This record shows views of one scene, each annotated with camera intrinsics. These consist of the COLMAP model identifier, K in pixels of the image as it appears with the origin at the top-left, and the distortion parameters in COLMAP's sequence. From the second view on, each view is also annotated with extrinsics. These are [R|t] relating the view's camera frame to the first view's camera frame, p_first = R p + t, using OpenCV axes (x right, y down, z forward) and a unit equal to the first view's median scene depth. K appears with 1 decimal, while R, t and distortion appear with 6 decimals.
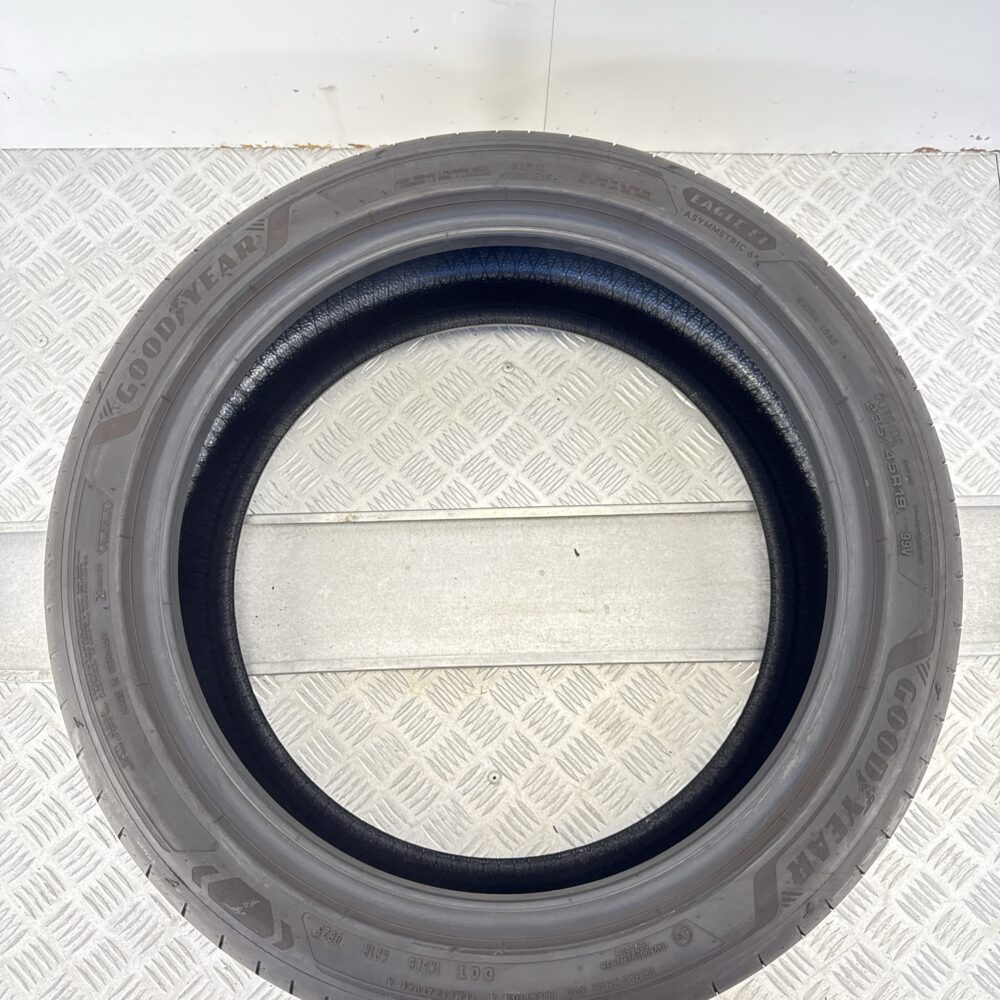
lens RADIAL K [[949.4, 0, 498.6], [0, 949.4, 500.8], [0, 0, 1]] dist [0.140841, -0.372175]
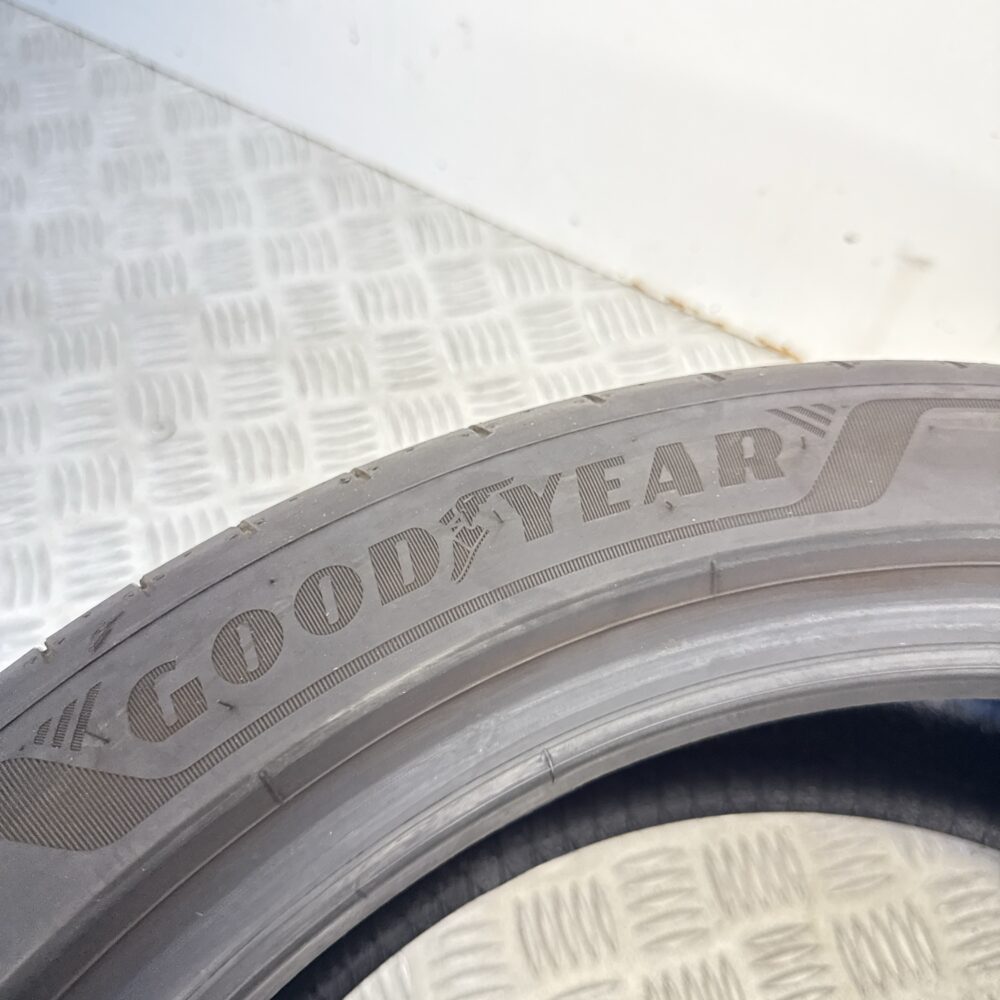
lens RADIAL K [[949.4, 0, 498.6], [0, 949.4, 500.8], [0, 0, 1]] dist [0.140841, -0.372175]
pose [[0.868518, 0.457578, -0.190525, -0.268547], [-0.492290, 0.841077, -0.224141, -0.141428], [0.057684, 0.288464, 0.955751, 0.702461]]
